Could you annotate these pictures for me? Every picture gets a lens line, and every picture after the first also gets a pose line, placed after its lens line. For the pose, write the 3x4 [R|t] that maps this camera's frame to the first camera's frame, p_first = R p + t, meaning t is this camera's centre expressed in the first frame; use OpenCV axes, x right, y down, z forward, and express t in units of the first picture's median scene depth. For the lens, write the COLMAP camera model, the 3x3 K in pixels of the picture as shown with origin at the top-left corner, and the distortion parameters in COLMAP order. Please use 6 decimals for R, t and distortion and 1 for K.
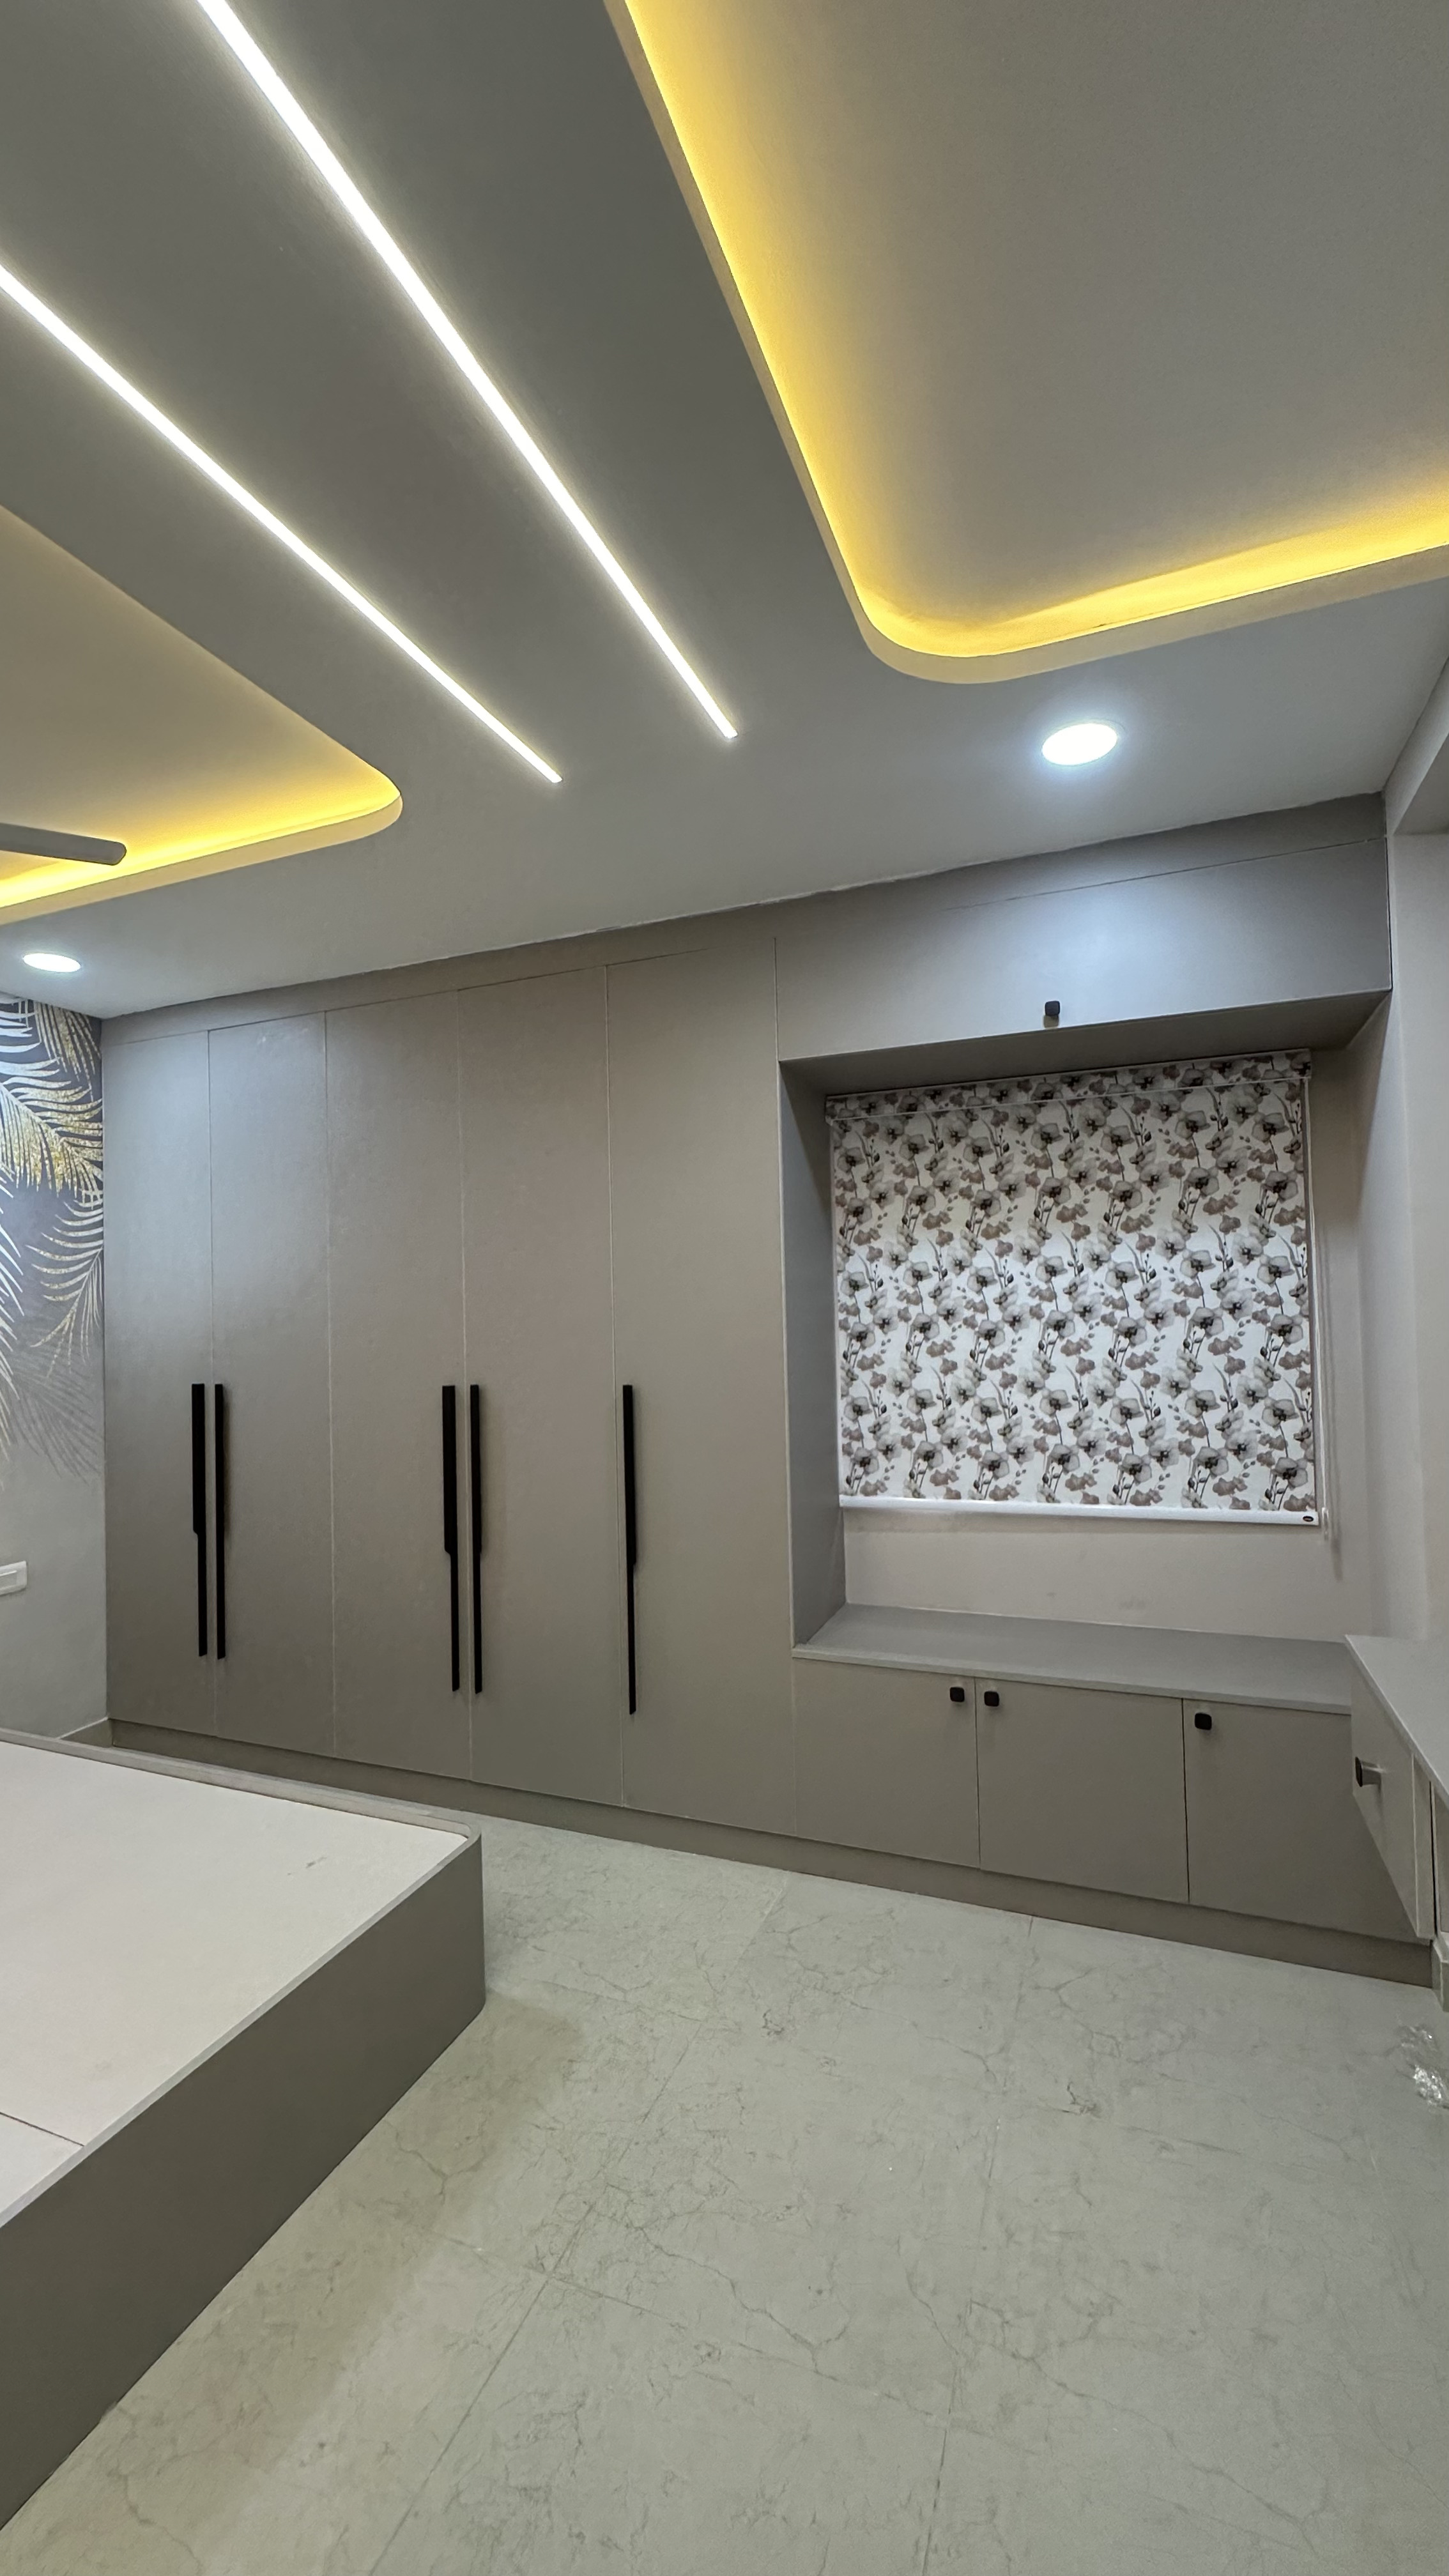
lens RADIAL K [[1041.2, 0, 722.6], [0, 1041.2, 1287.1], [0, 0, 1]] dist [0.000668, 0.000227]
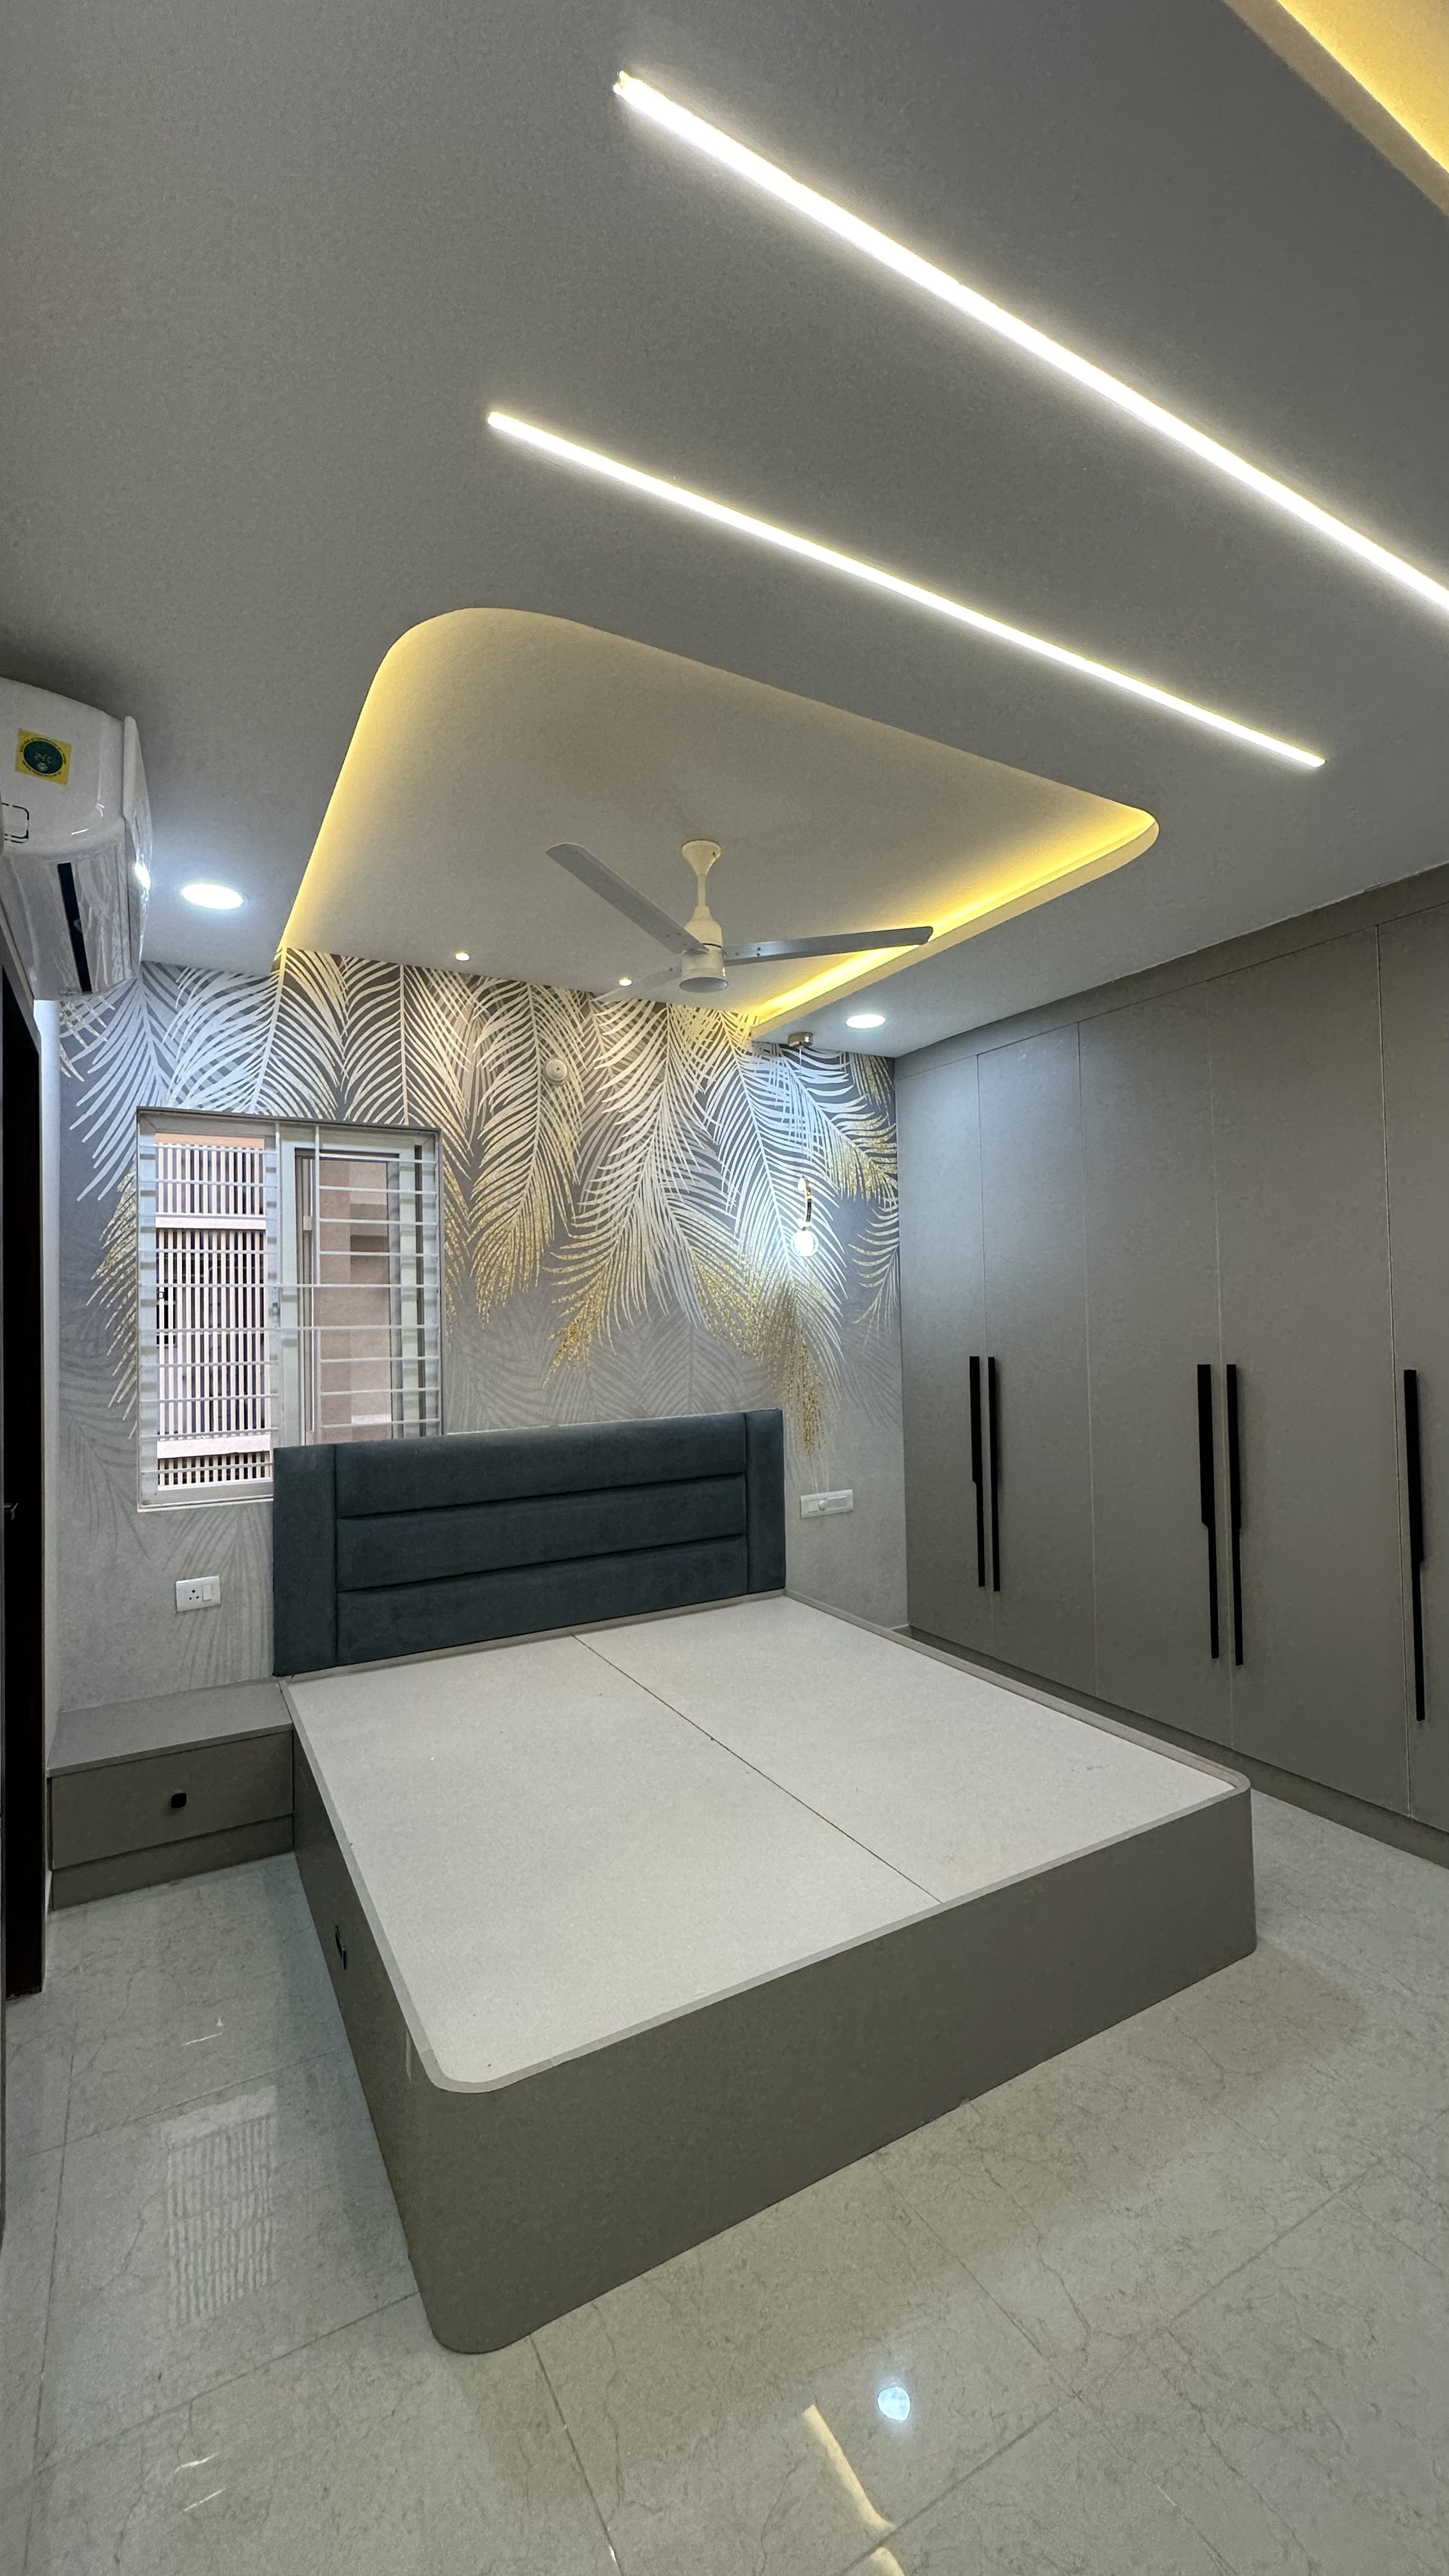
lens RADIAL K [[1028.8, 0, 725.4], [0, 1028.8, 1290.3], [0, 0, 1]] dist [-0.005082, 0.000246]
pose [[0.781716, -0.009420, -0.623564, 0.003095], [0.019198, 0.999776, 0.008963, 0.002283], [0.623339, -0.018977, 0.781721, -0.085564]]
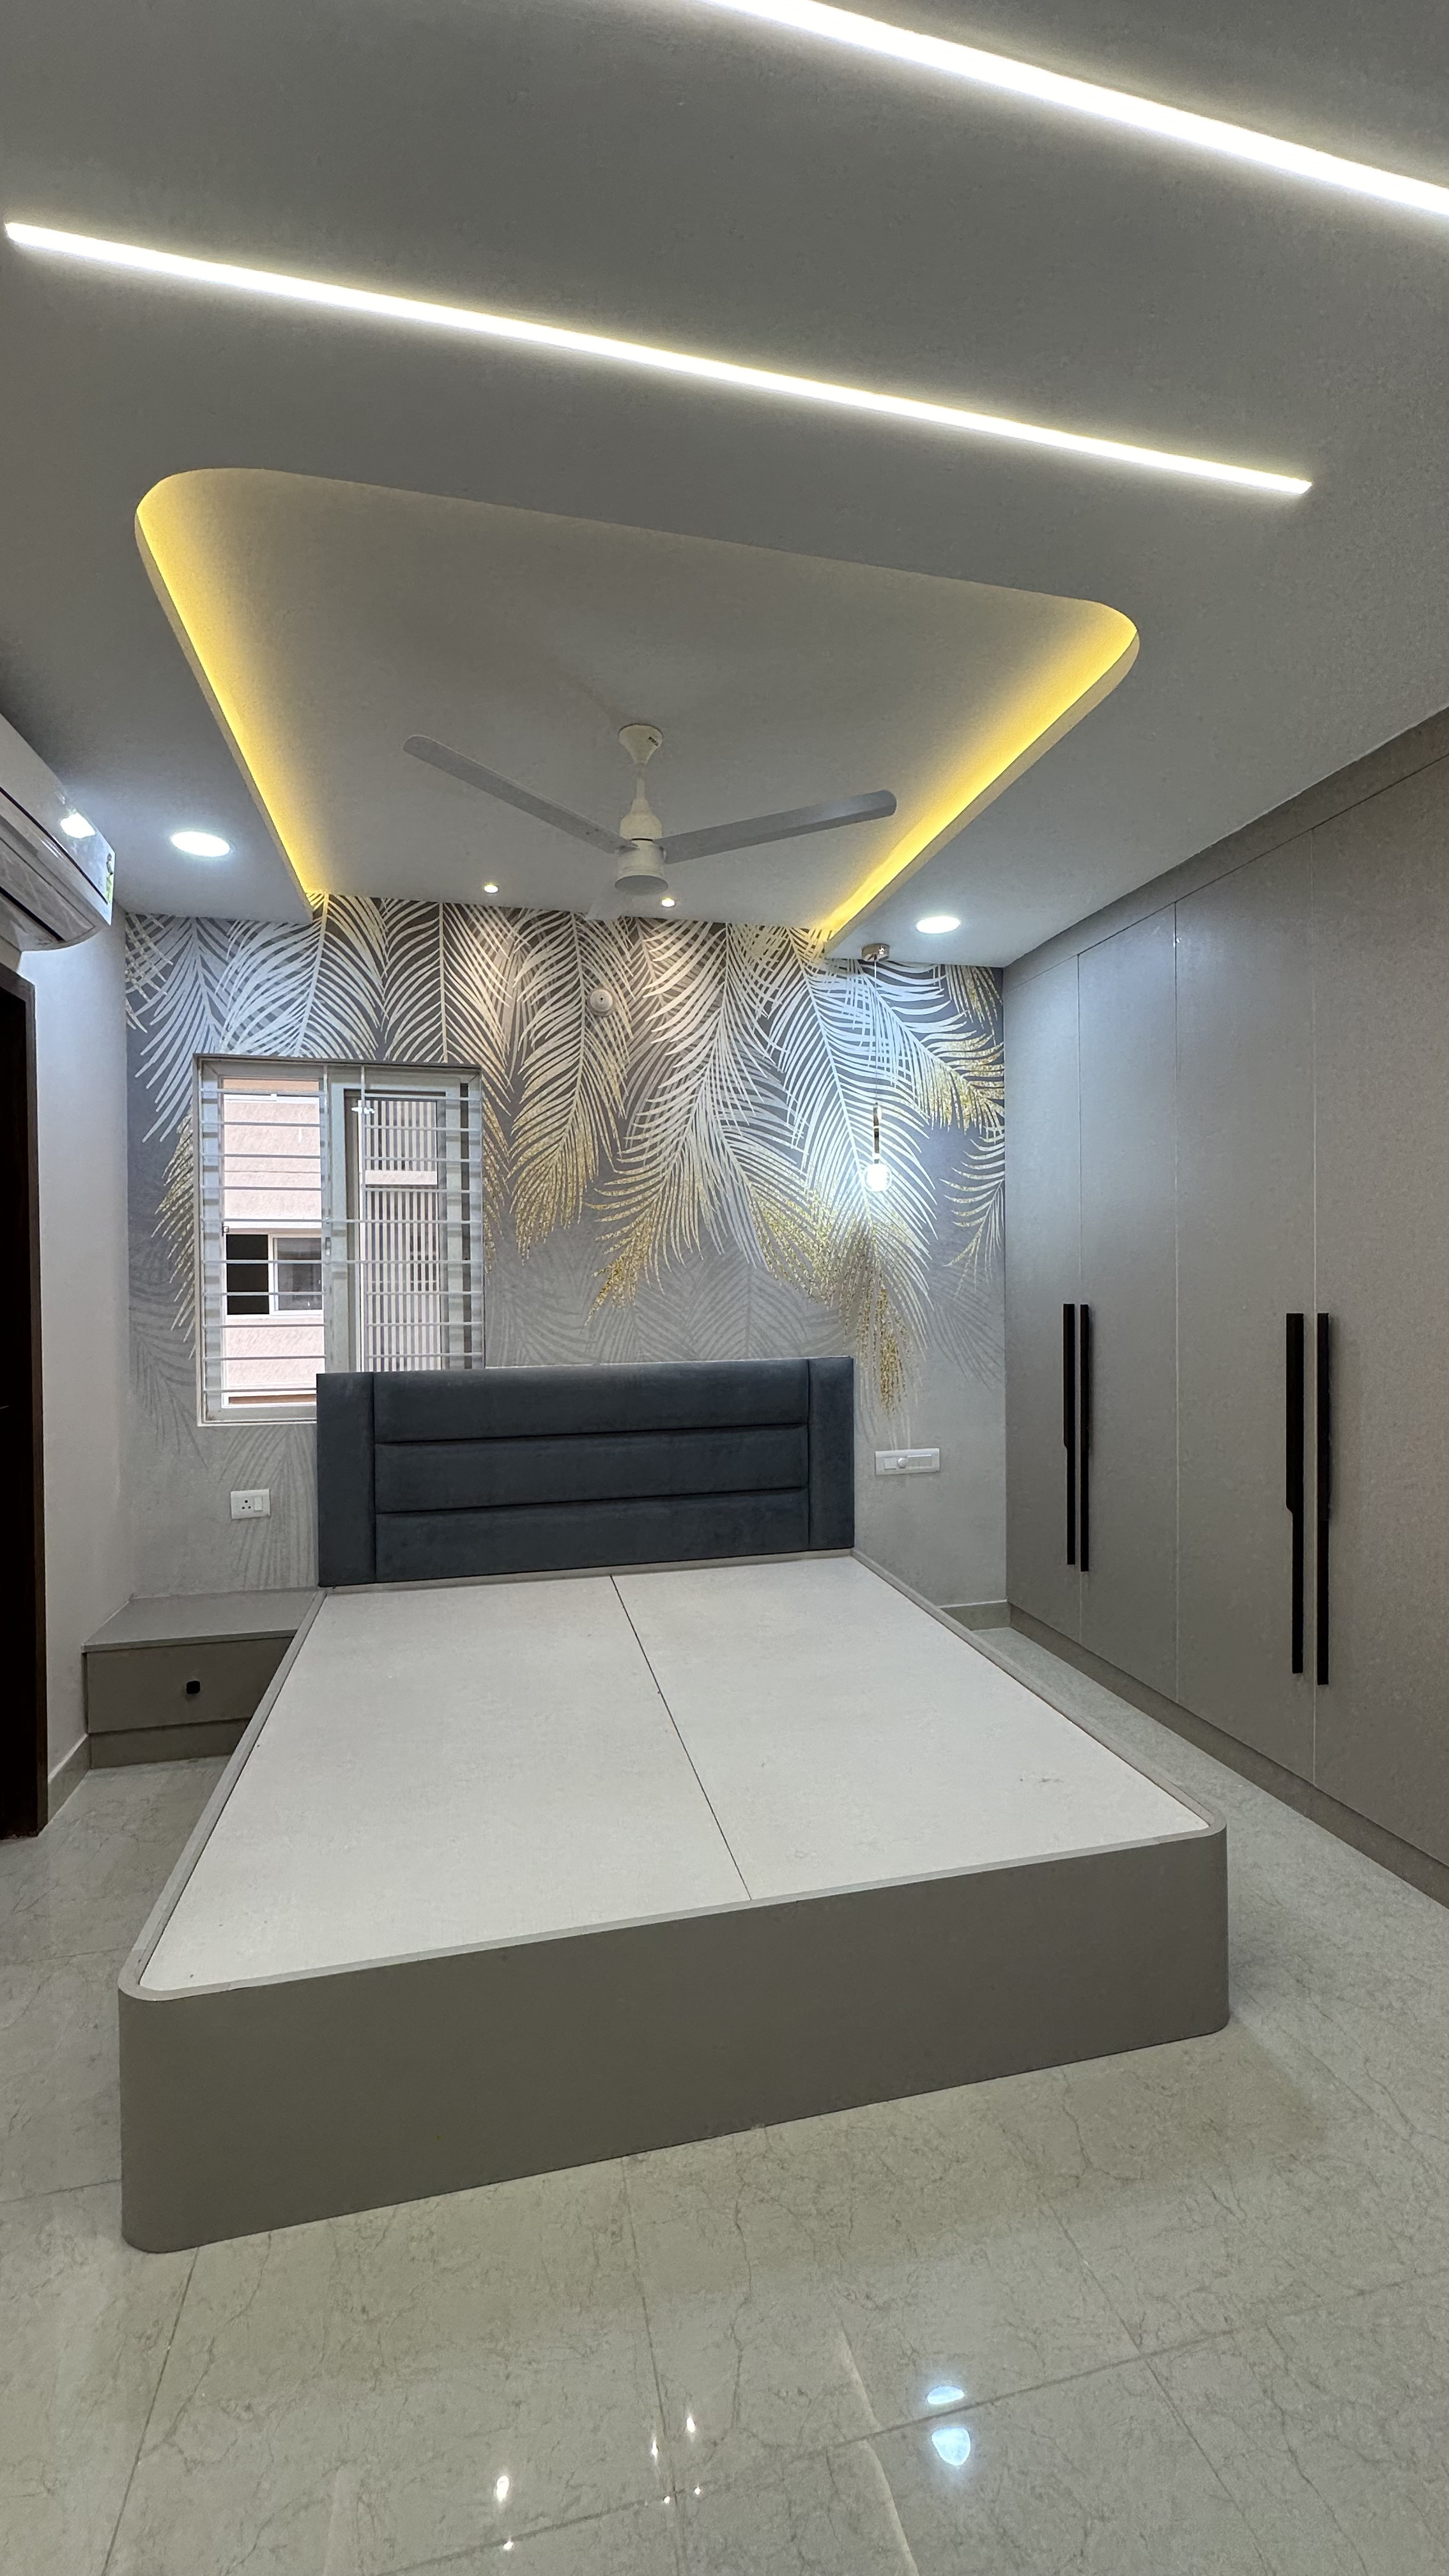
lens RADIAL K [[1032.1, 0, 722.7], [0, 1032.1, 1290.1], [0, 0, 1]] dist [-0.004484, 0.003888]
pose [[0.577786, 0.025822, -0.815779, 0.132269], [0.017388, 0.998883, 0.043933, 0.028679], [0.816003, -0.039568, 0.576692, 0.133218]]
